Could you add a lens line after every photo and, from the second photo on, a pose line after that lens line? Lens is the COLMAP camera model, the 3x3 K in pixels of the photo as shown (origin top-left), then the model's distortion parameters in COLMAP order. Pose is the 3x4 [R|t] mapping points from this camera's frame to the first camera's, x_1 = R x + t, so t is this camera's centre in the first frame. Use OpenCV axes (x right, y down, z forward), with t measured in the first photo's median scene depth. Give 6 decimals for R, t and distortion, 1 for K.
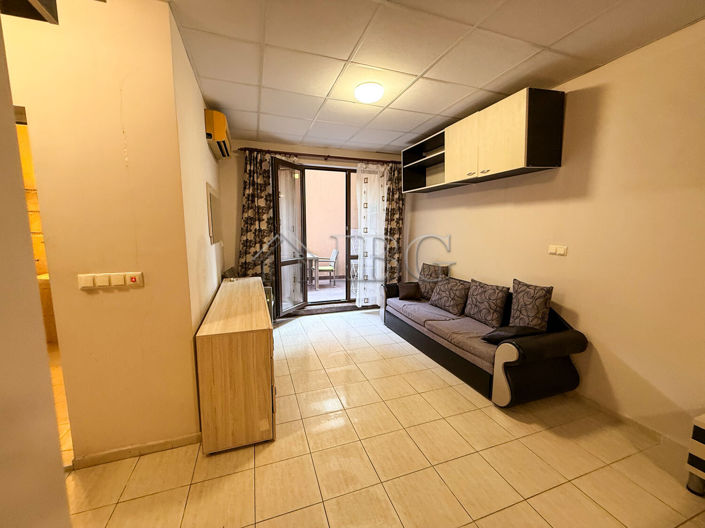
lens RADIAL K [[280.5, 0, 350.9], [0, 280.5, 263.9], [0, 0, 1]] dist [-0.000231, -0.000403]
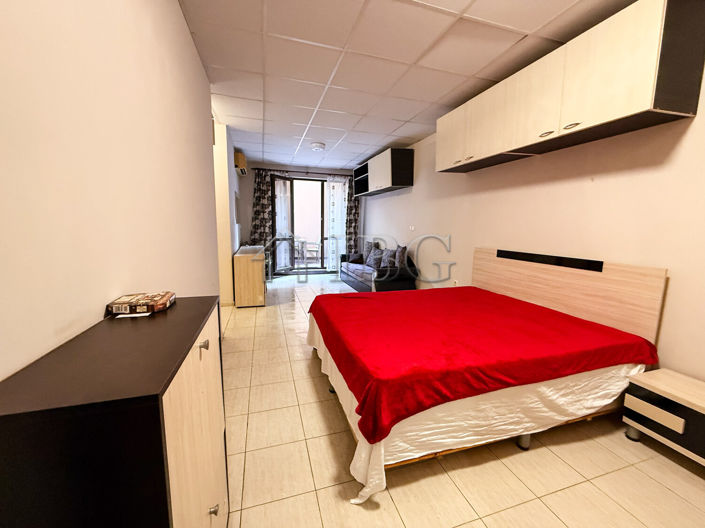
lens RADIAL K [[280.5, 0, 349.5], [0, 280.5, 263.9], [0, 0, 1]] dist [-0.000231, -0.000403]
pose [[0.999204, 0.019744, -0.034658, 0.237471], [-0.019469, 0.999777, 0.008237, 0.121132], [0.034813, -0.007556, 0.999365, -0.616241]]
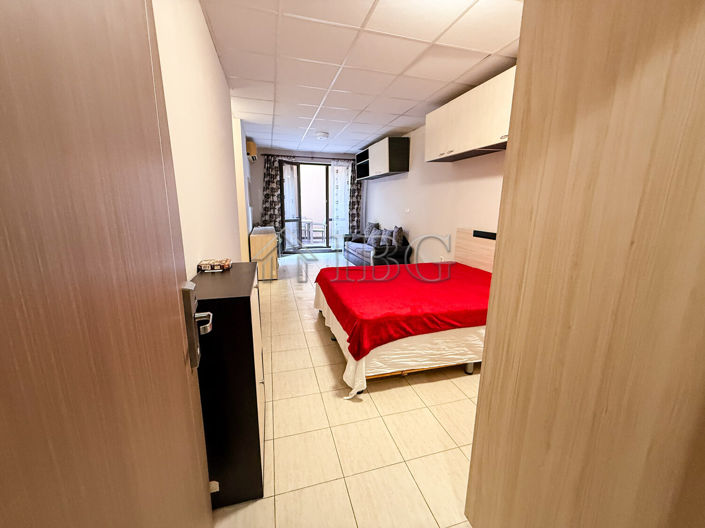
lens RADIAL K [[280.5, 0, 348.7], [0, 280.5, 264.2], [0, 0, 1]] dist [-0.000231, -0.000403]
pose [[0.998044, 0.022826, -0.058197, 0.266863], [-0.018056, 0.996534, 0.081201, 0.123591], [0.059849, -0.079991, 0.994997, -0.772584]]
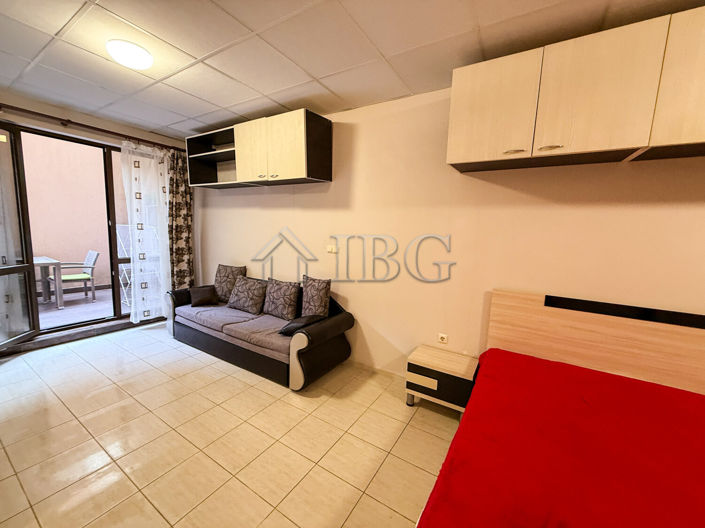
lens RADIAL K [[280.5, 0, 350.8], [0, 280.5, 264.8], [0, 0, 1]] dist [-0.000231, -0.000403]
pose [[0.776958, -0.047083, 0.627790, 0.013813], [0.042812, 0.998843, 0.021926, -0.003379], [-0.628095, 0.009842, 0.778074, -0.004123]]
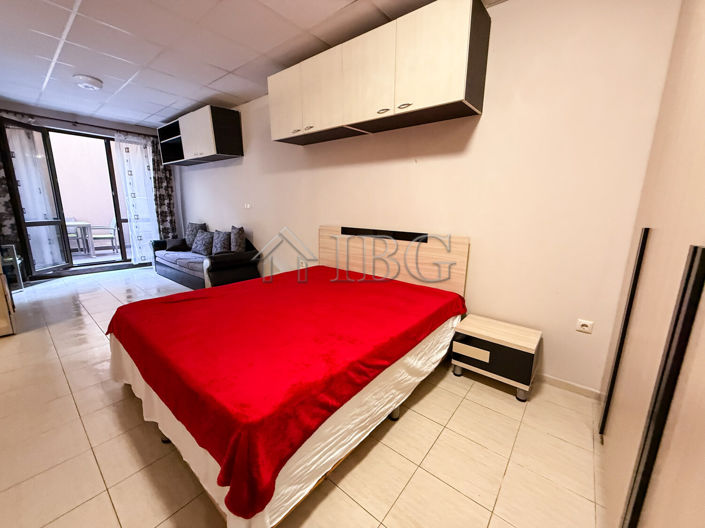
lens RADIAL K [[280.5, 0, 350.1], [0, 280.5, 264.0], [0, 0, 1]] dist [-0.000231, -0.000403]
pose [[0.852237, -0.090772, 0.515220, 0.226970], [0.050521, 0.994509, 0.091646, 0.112710], [-0.520710, -0.052074, 0.852144, -0.511991]]
